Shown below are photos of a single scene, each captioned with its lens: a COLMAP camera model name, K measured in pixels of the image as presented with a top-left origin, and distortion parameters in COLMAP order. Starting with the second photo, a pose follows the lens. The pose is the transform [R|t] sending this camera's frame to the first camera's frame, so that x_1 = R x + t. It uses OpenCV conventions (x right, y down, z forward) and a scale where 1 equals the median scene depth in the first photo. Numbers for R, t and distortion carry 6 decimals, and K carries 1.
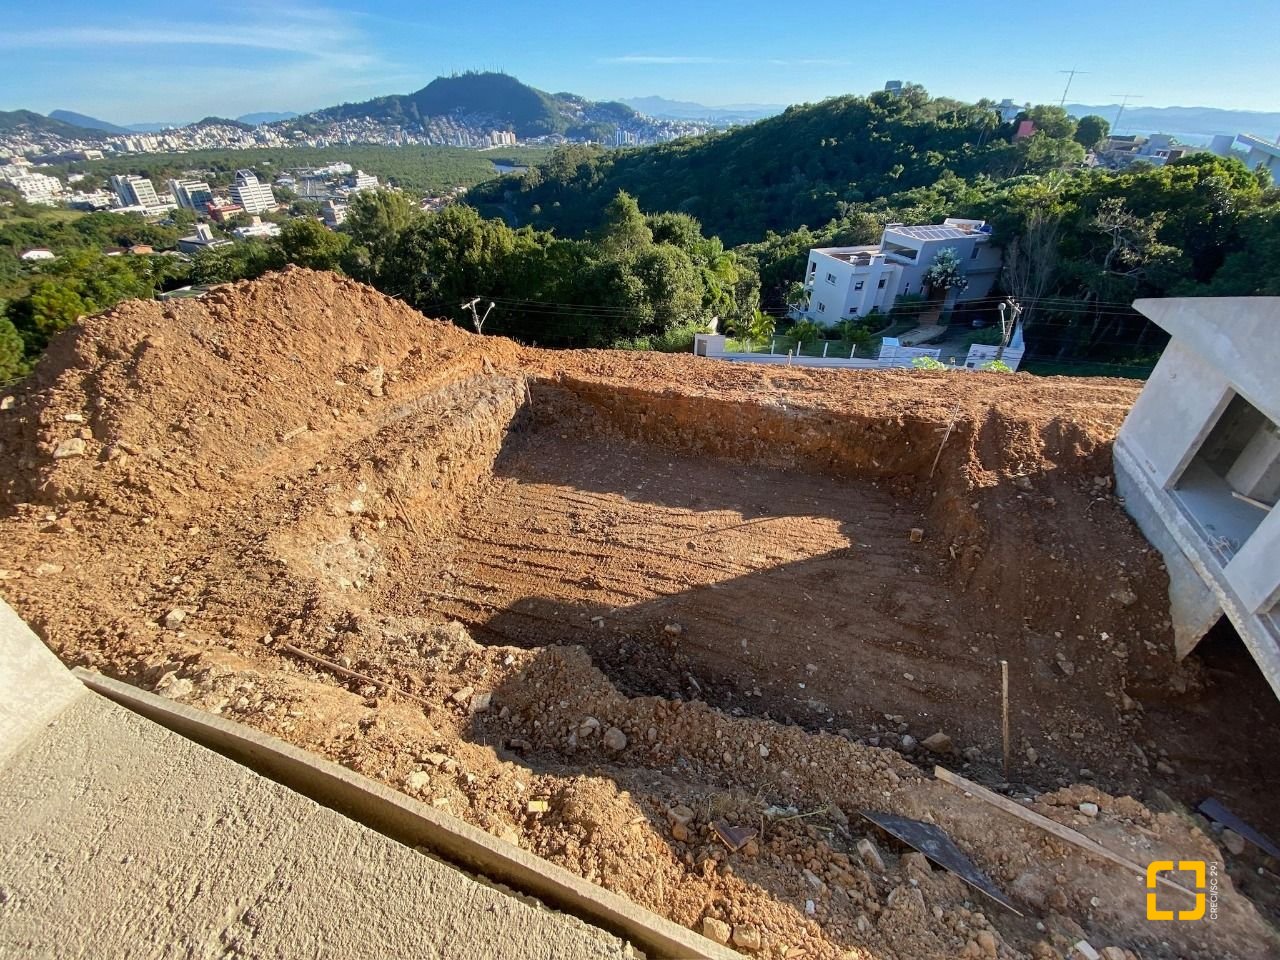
lens RADIAL K [[509.8, 0, 651.7], [0, 509.8, 479.8], [0, 0, 1]] dist [0.001599, -0.011839]
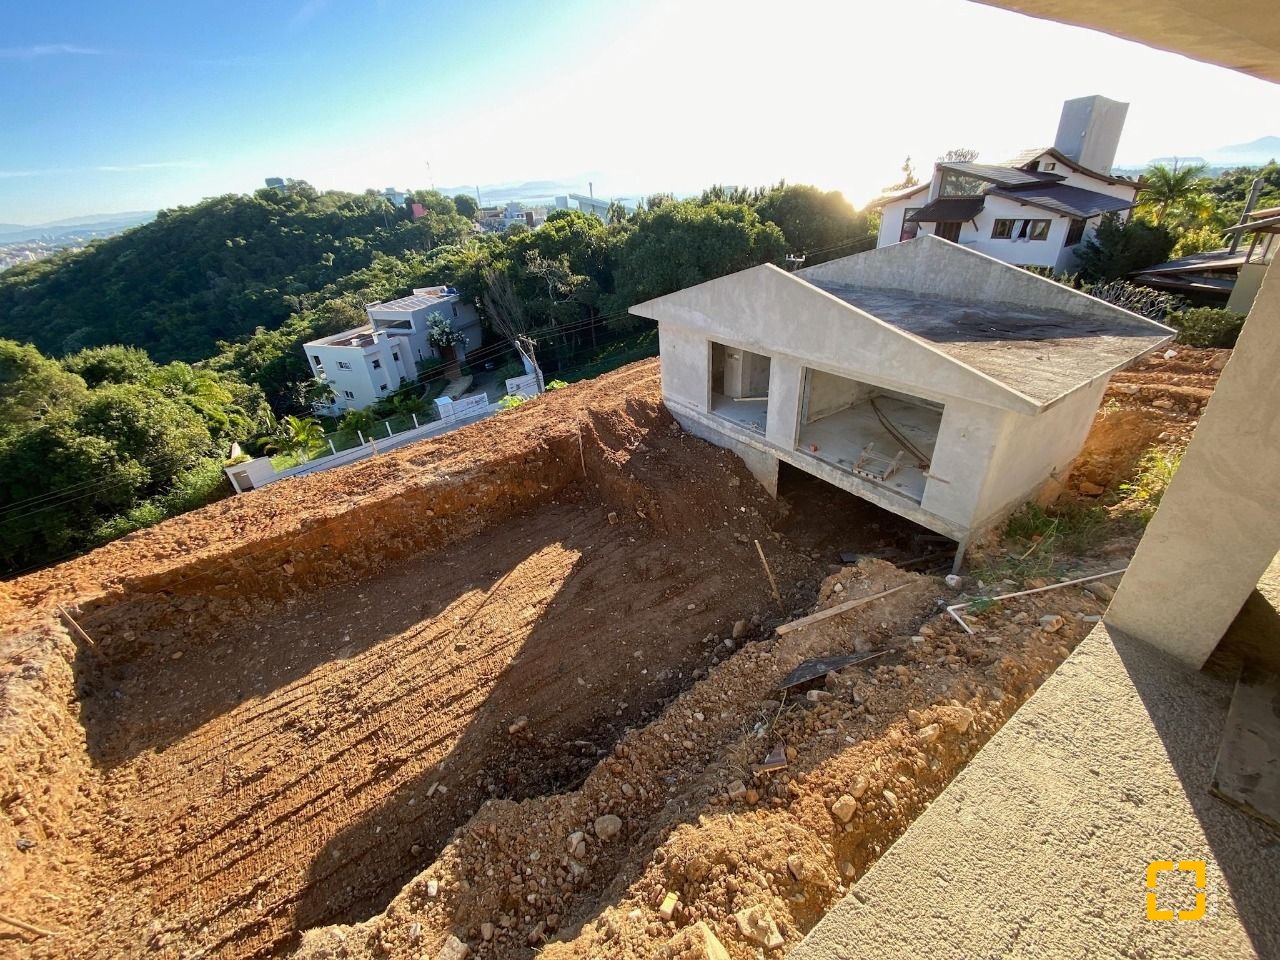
lens RADIAL K [[509.8, 0, 641.9], [0, 509.8, 476.4], [0, 0, 1]] dist [0.001599, -0.011839]
pose [[0.599601, -0.419529, 0.681523, -0.190699], [0.506403, 0.858310, 0.082823, -0.037112], [-0.619704, 0.295465, 0.727095, 0.053491]]
